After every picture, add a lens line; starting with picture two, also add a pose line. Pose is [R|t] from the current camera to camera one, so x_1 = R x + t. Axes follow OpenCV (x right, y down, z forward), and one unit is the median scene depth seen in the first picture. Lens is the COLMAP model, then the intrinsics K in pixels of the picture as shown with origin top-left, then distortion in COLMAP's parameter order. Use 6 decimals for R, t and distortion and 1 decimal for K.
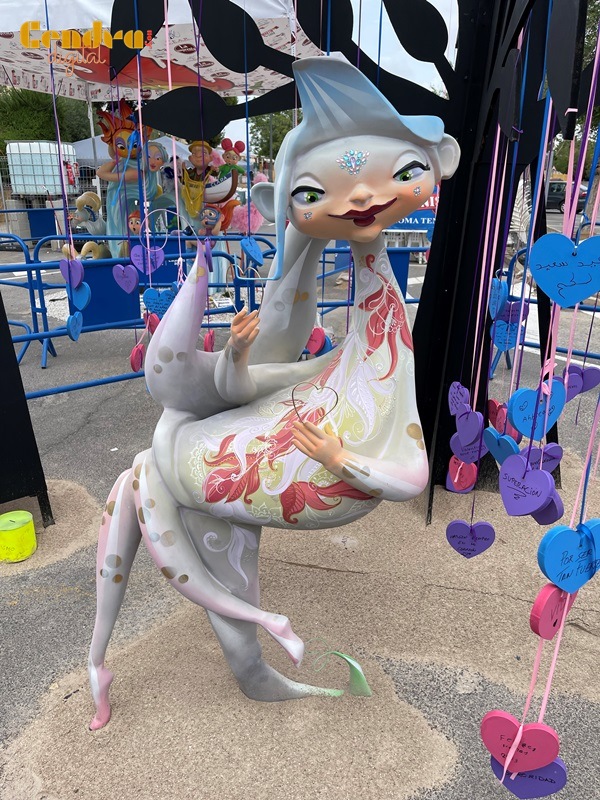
lens RADIAL K [[608.6, 0, 300.0], [0, 608.6, 400.0], [0, 0, 1]] dist [0.070036, -0.095051]
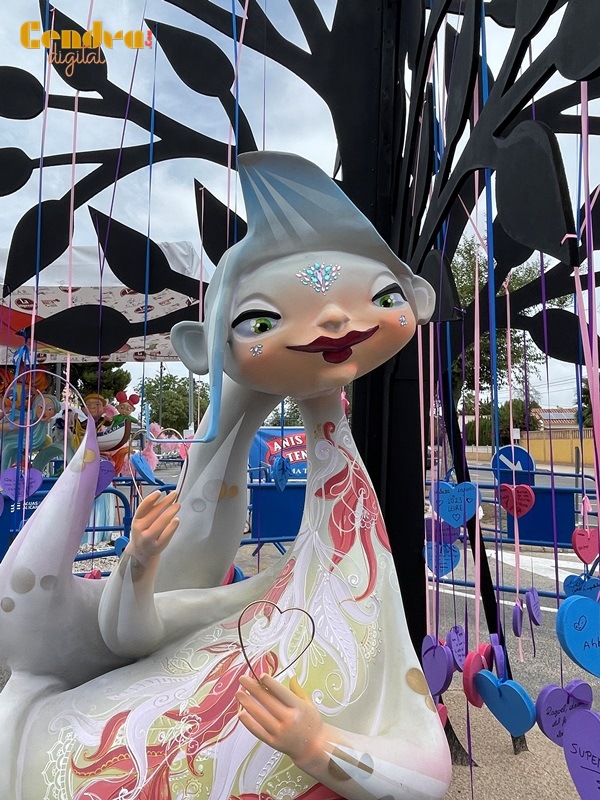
lens RADIAL K [[573.3, 0, 285.6], [0, 573.3, 400.1], [0, 0, 1]] dist [0.019946, -0.042463]
pose [[0.984799, 0.007352, 0.173543, -0.057121], [0.065079, 0.910712, -0.407882, 0.019331], [-0.161047, 0.412975, 0.896390, 0.357205]]
